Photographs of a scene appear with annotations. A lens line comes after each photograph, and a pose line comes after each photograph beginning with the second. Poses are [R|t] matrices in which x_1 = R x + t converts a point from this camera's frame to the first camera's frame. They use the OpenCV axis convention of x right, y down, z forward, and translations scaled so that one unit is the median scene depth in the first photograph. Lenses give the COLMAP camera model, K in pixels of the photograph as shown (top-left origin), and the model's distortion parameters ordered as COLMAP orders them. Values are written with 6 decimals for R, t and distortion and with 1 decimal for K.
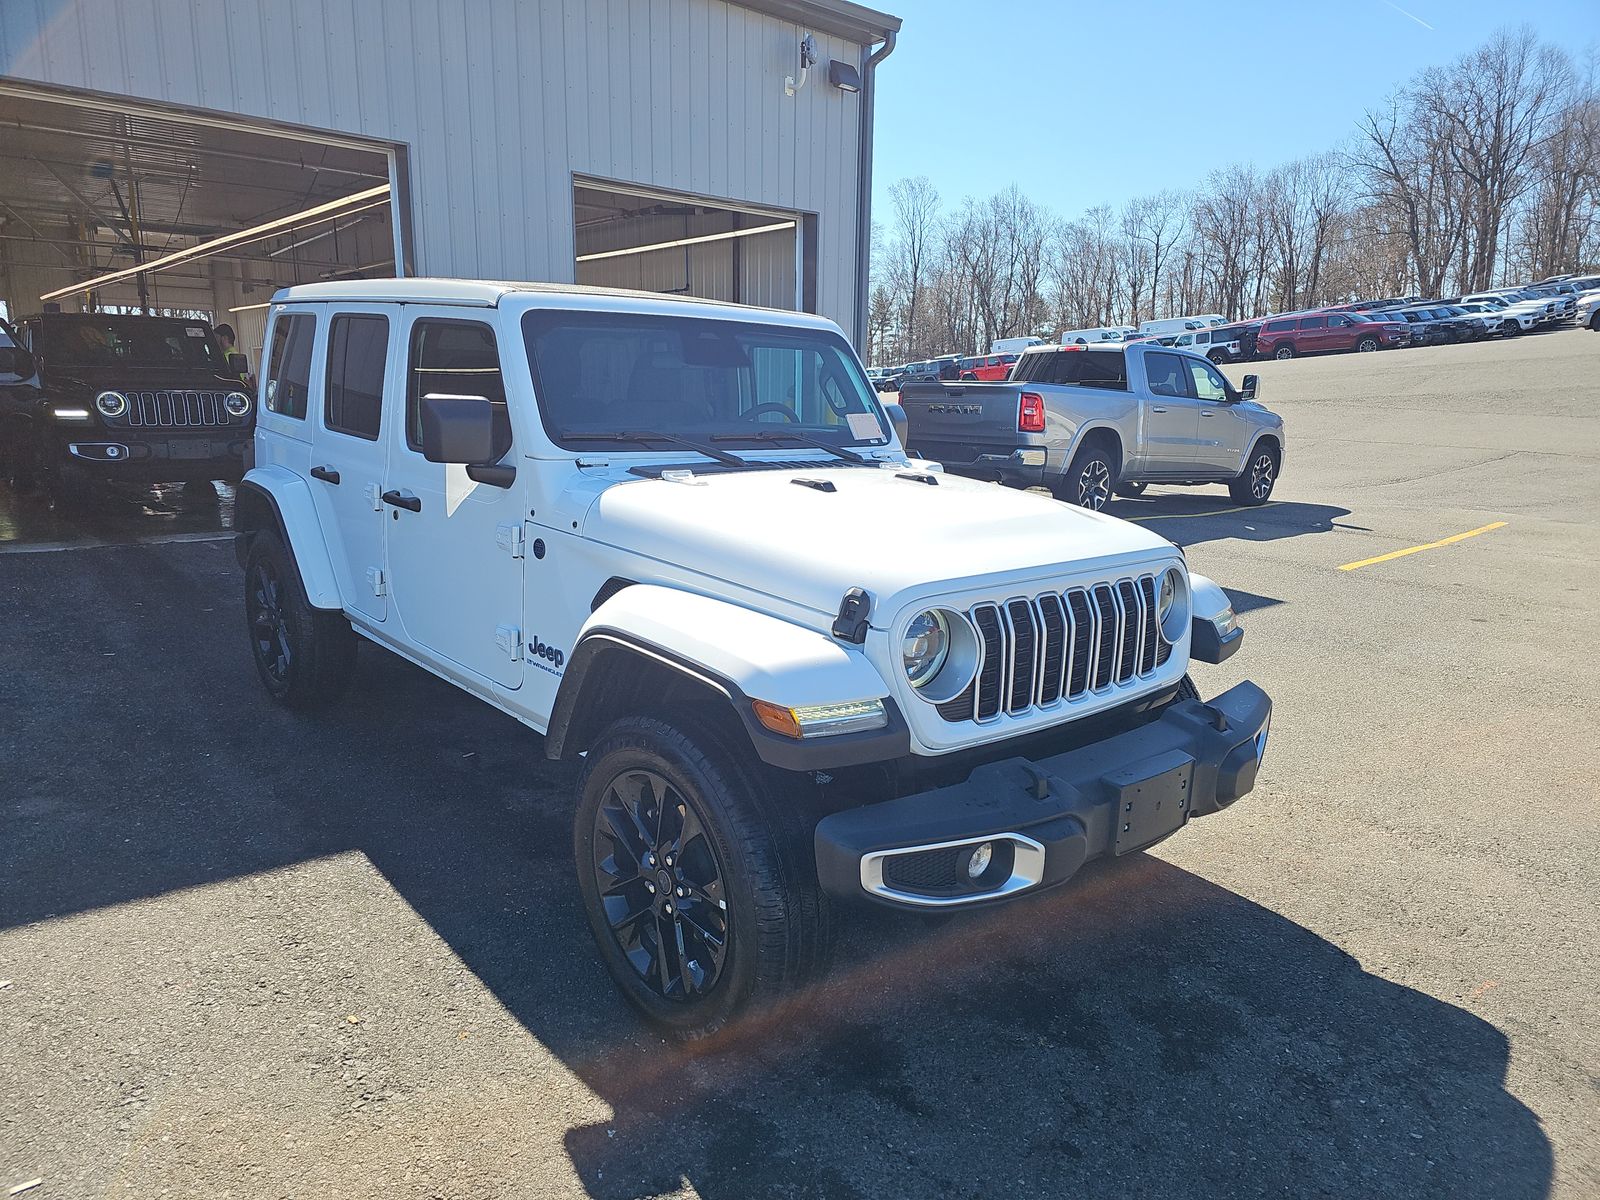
lens RADIAL K [[1071.9, 0, 791.2], [0, 1071.9, 601.1], [0, 0, 1]] dist [0.023315, 0.000705]
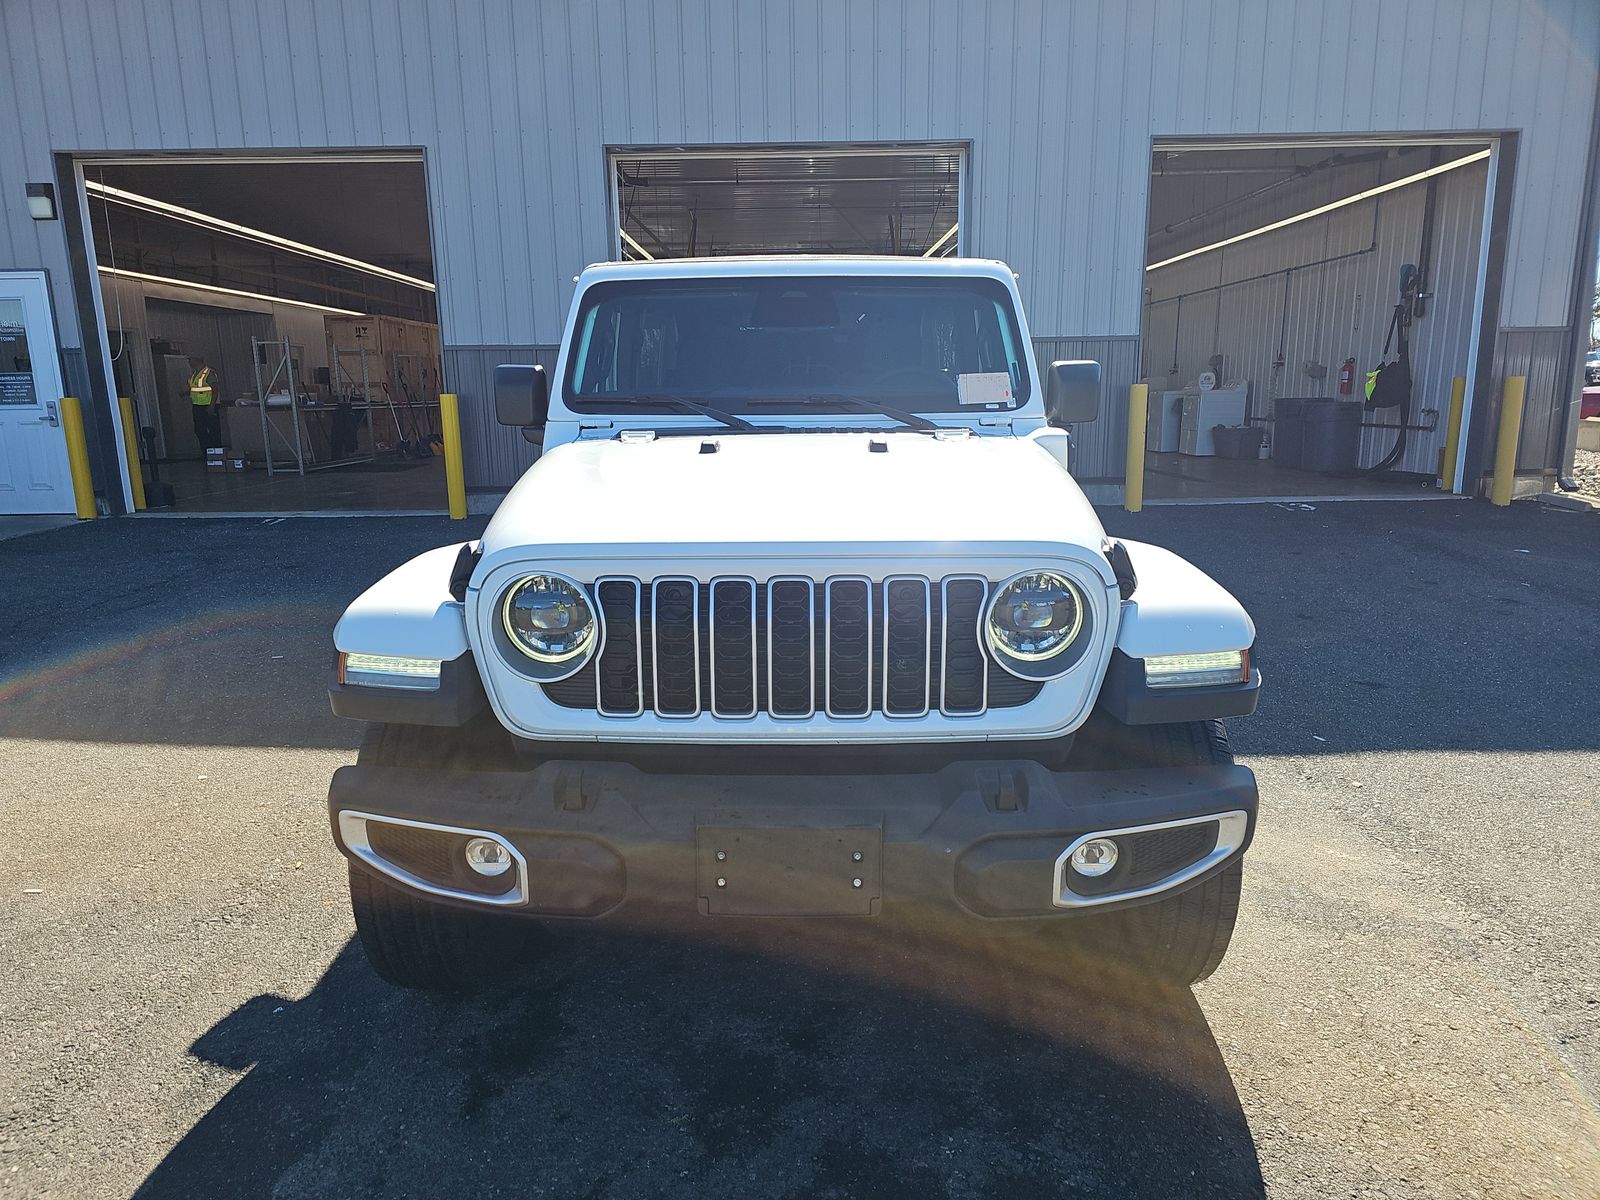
lens RADIAL K [[1053.9, 0, 787.9], [0, 1053.9, 606.0], [0, 0, 1]] dist [0.039221, -0.032580]
pose [[0.743631, 0.108785, -0.659680, 0.602147], [-0.102881, 0.993541, 0.047868, -0.020901], [0.660627, 0.032272, 0.750020, 0.333629]]
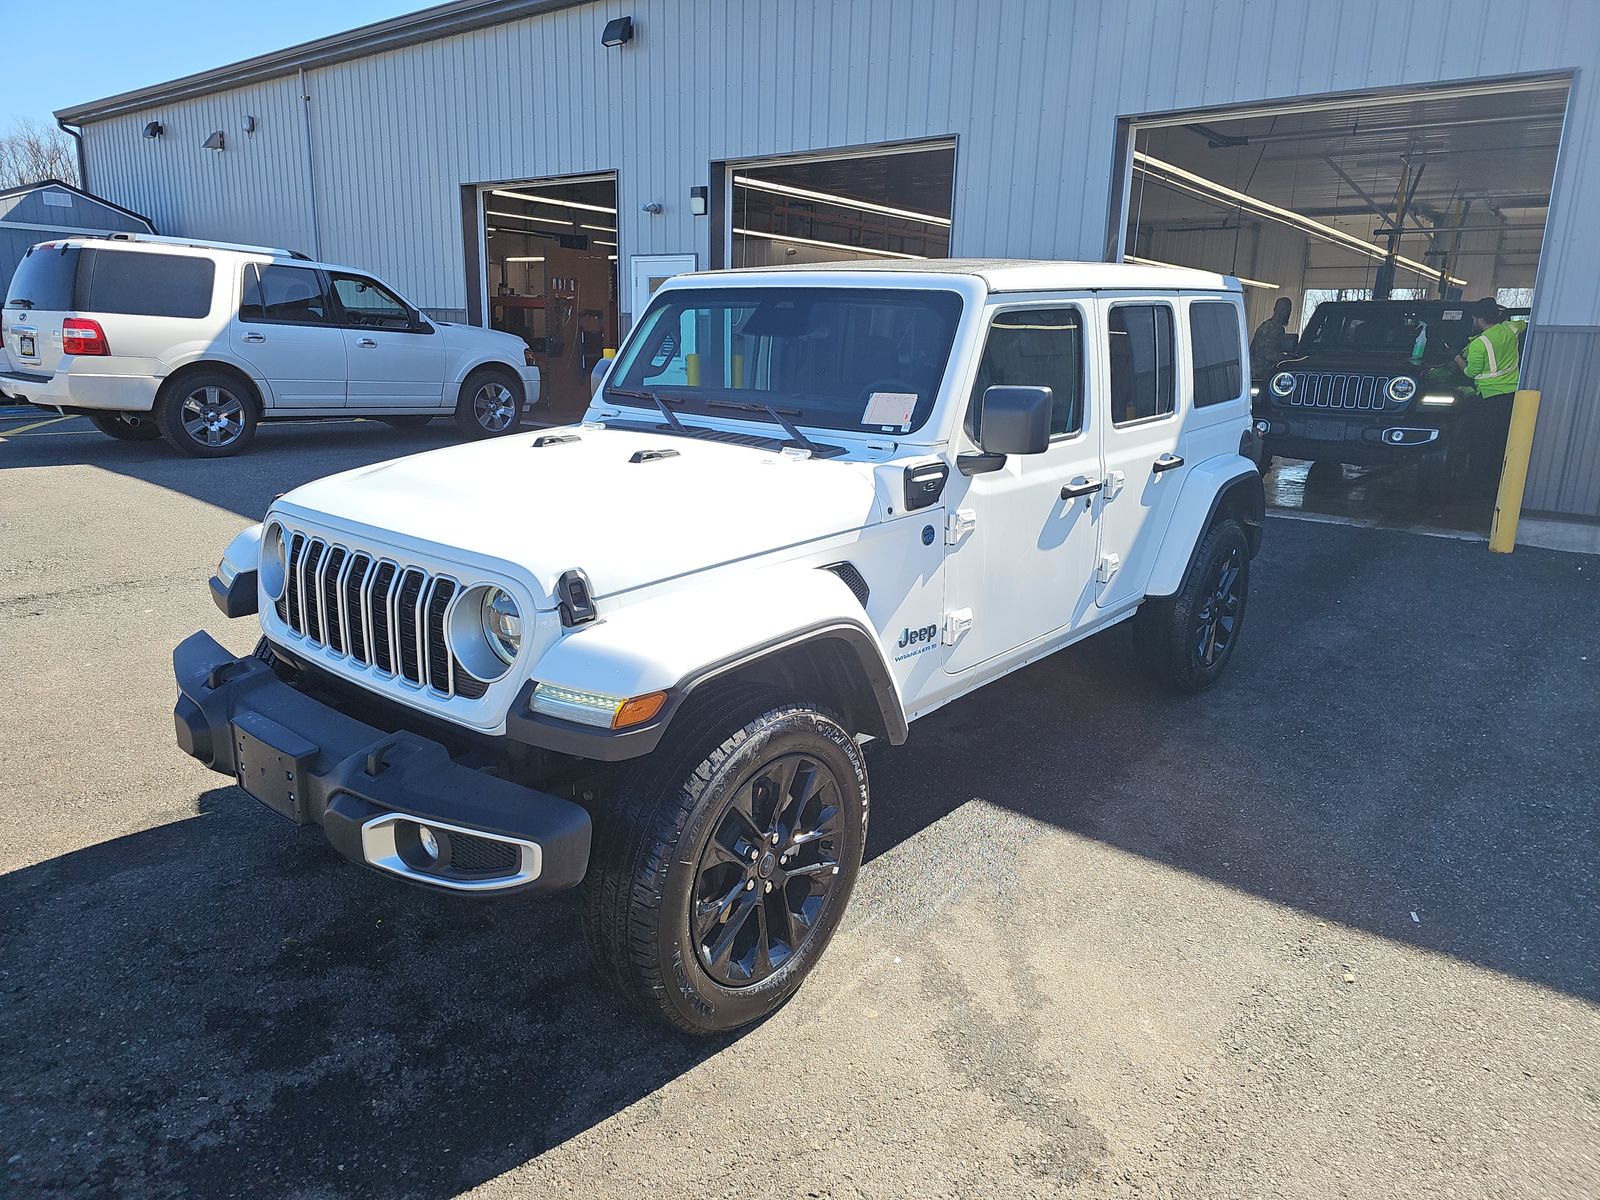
lens RADIAL K [[1037.3, 0, 797.1], [0, 1037.3, 592.8], [0, 0, 1]] dist [0.068242, -0.060679]
pose [[0.164542, 0.221359, -0.961211, 0.976565], [-0.217674, 0.958617, 0.183500, -0.185368], [0.962052, 0.179037, 0.205917, 0.929831]]
